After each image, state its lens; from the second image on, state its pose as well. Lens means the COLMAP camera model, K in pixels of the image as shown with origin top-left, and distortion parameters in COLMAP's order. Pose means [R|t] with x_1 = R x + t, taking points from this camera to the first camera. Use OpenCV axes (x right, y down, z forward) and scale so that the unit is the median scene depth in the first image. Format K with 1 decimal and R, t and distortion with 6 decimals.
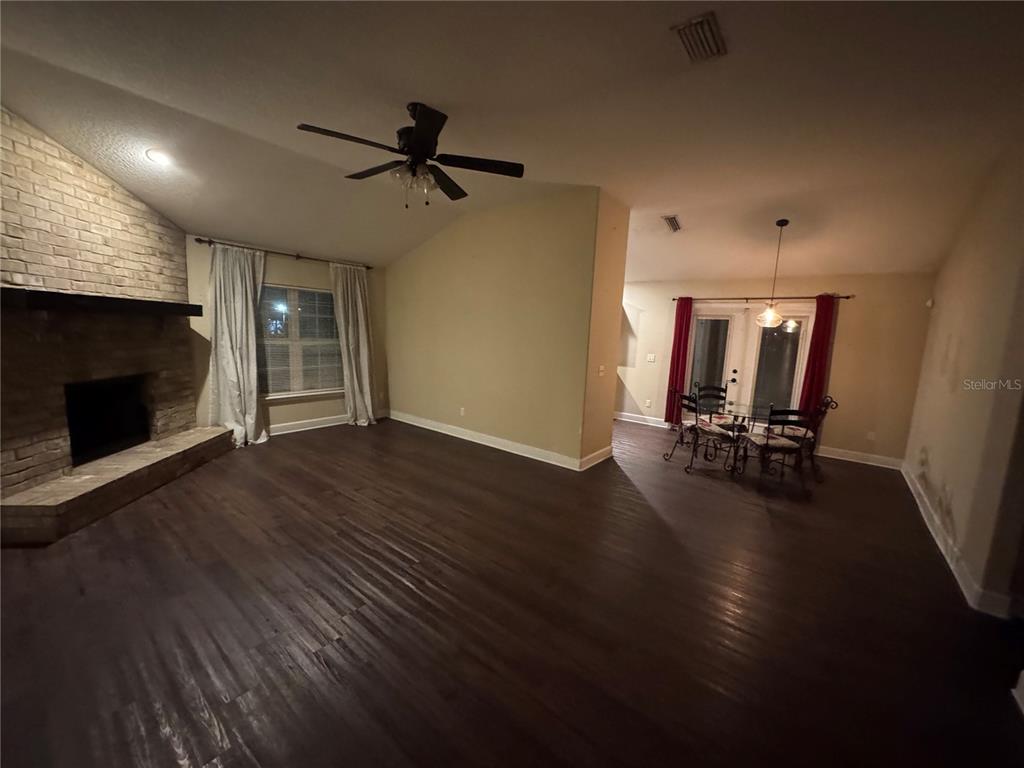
lens RADIAL K [[406.0, 0, 512.0], [0, 406.0, 384.0], [0, 0, 1]] dist [-0.001129, -0.000397]
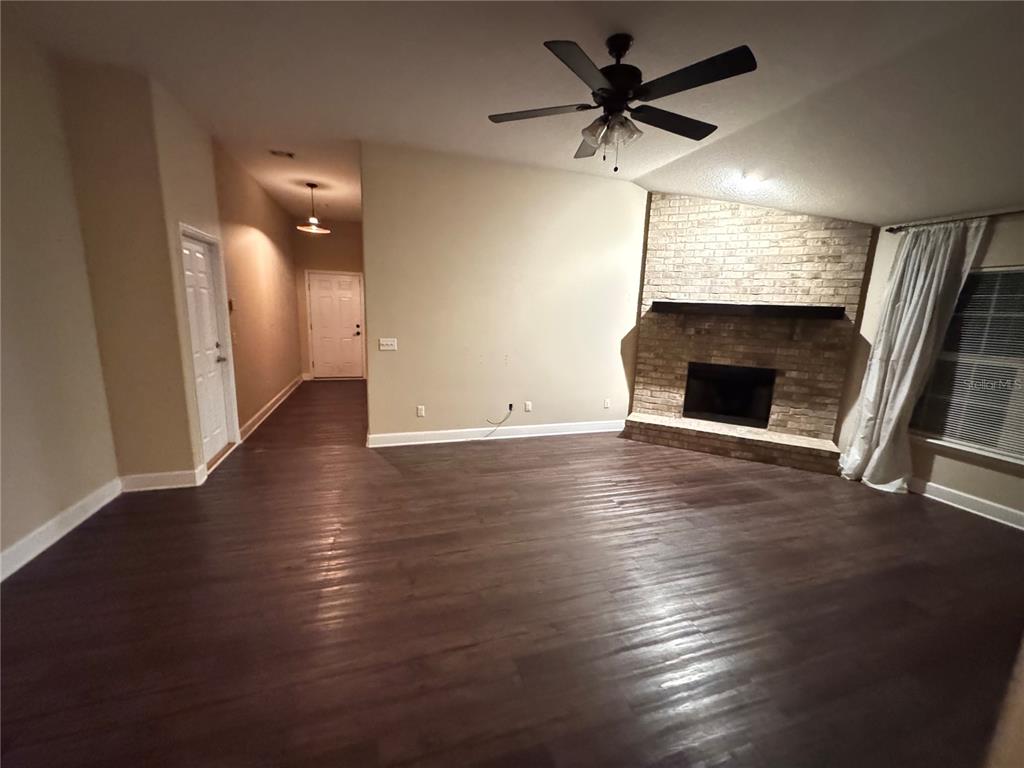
lens RADIAL K [[406.0, 0, 512.0], [0, 406.0, 384.0], [0, 0, 1]] dist [-0.001129, -0.000397]
pose [[-0.549574, 0.091868, -0.830379, 0.478445], [-0.170406, 0.960714, 0.219068, -0.121104], [0.817882, 0.261896, -0.512328, 1.075603]]
